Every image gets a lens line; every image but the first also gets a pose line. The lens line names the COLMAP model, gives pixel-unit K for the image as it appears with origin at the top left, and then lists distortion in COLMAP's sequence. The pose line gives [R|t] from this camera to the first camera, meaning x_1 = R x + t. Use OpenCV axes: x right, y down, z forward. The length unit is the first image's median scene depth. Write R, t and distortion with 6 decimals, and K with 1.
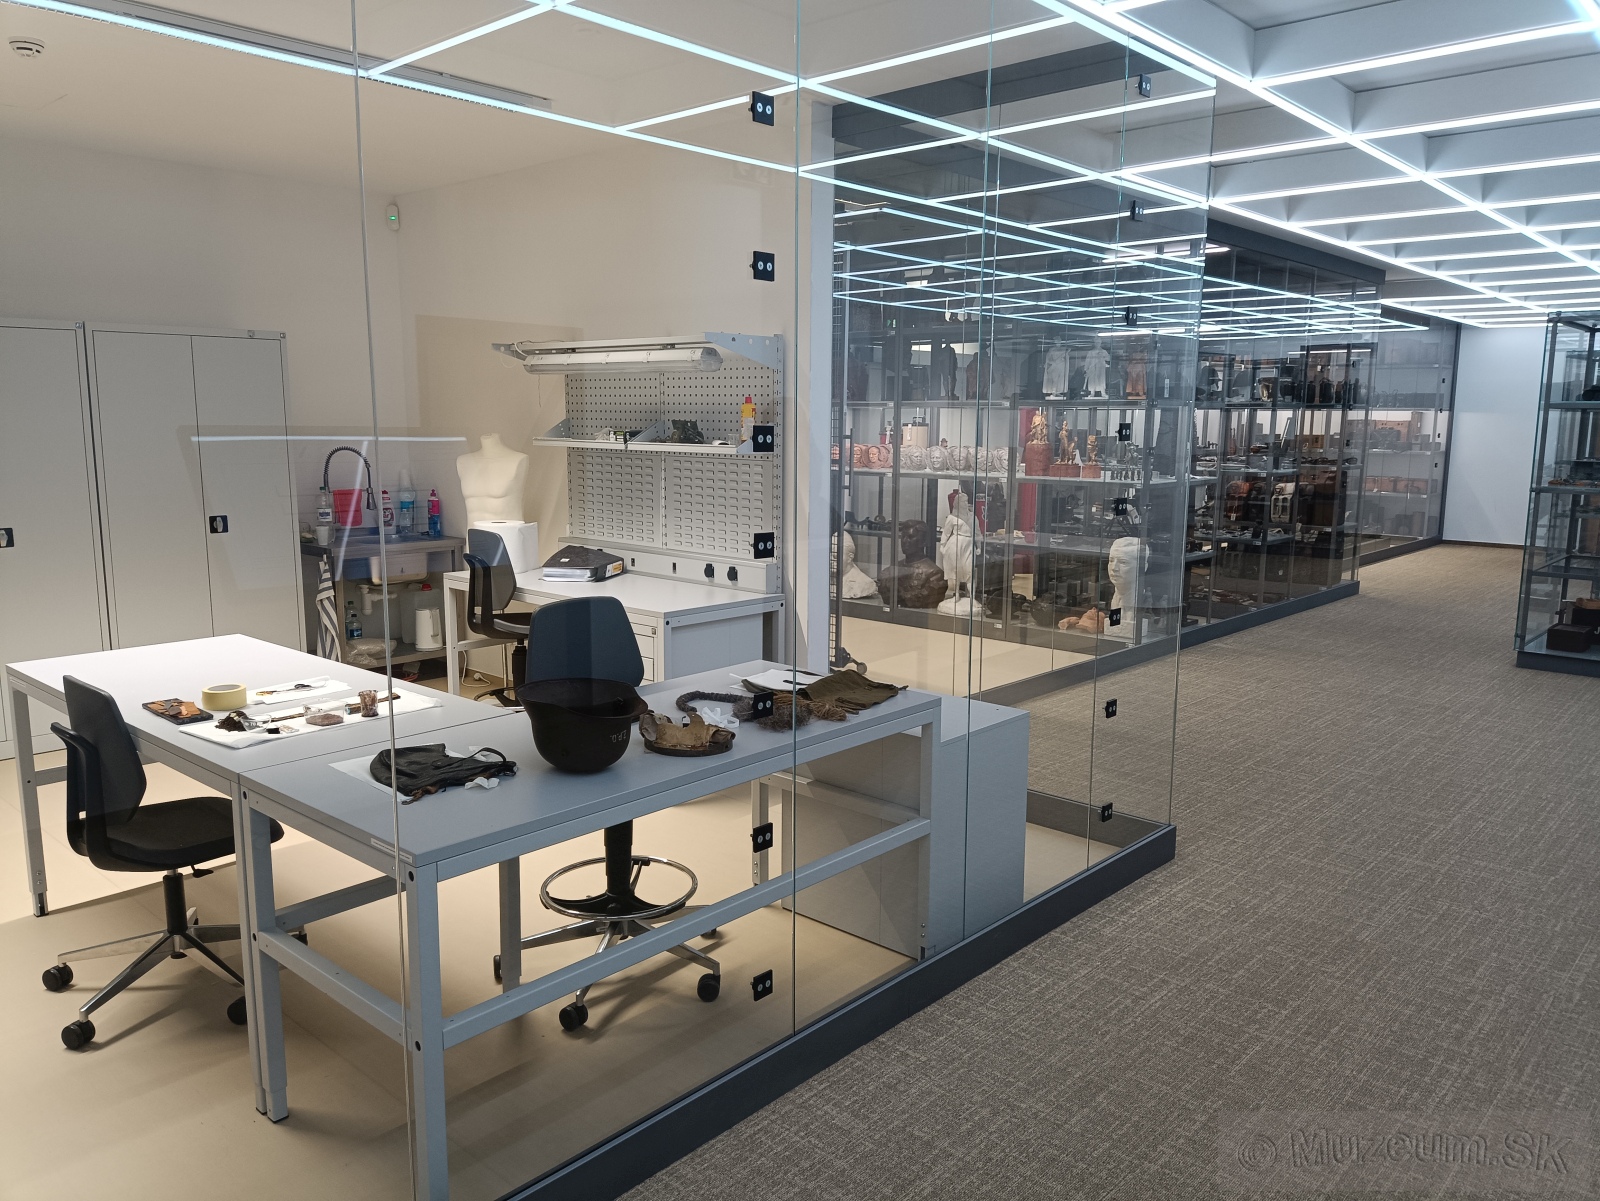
lens RADIAL K [[1184.8, 0, 786.5], [0, 1184.8, 611.7], [0, 0, 1]] dist [0.052401, -0.065144]
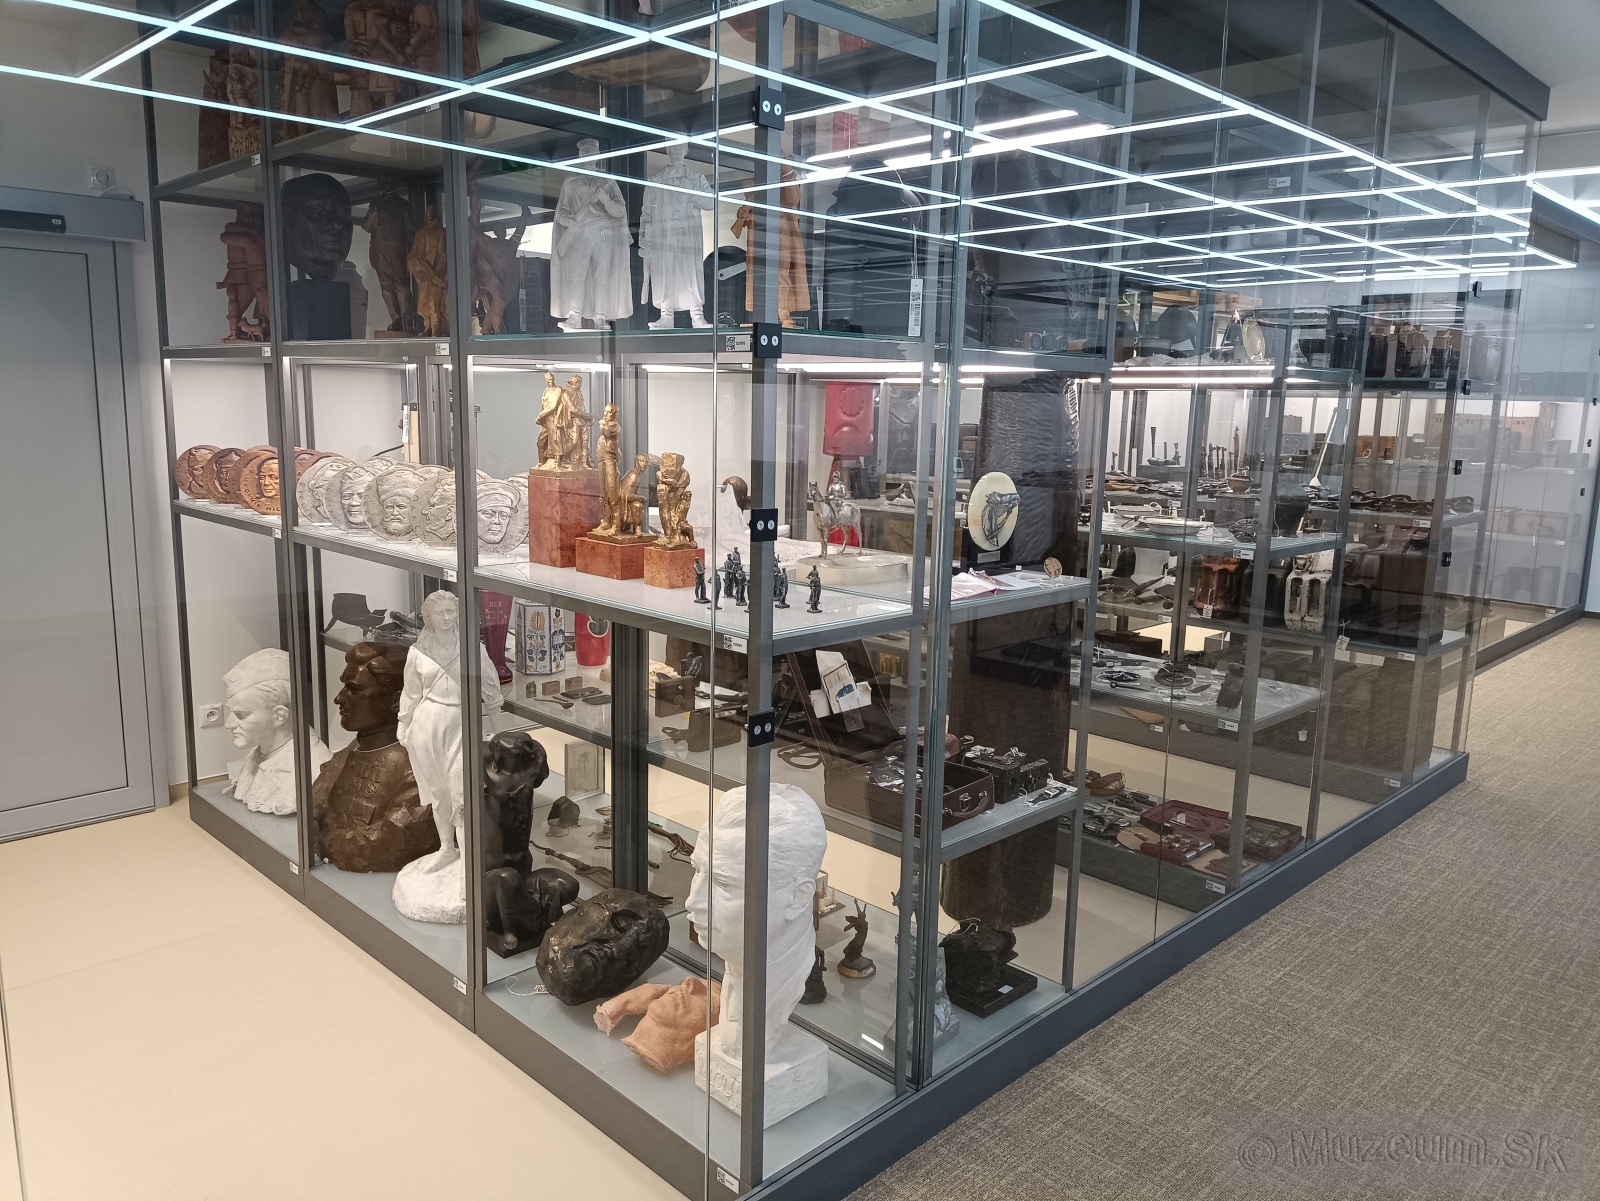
lens RADIAL K [[1184.8, 0, 804.6], [0, 1184.8, 600.2], [0, 0, 1]] dist [0.052401, -0.065144]
pose [[0.999265, 0.025569, -0.028552, 0.217164], [-0.025348, 0.999646, 0.008102, -0.081027], [0.028749, -0.007372, 0.999559, 0.494228]]
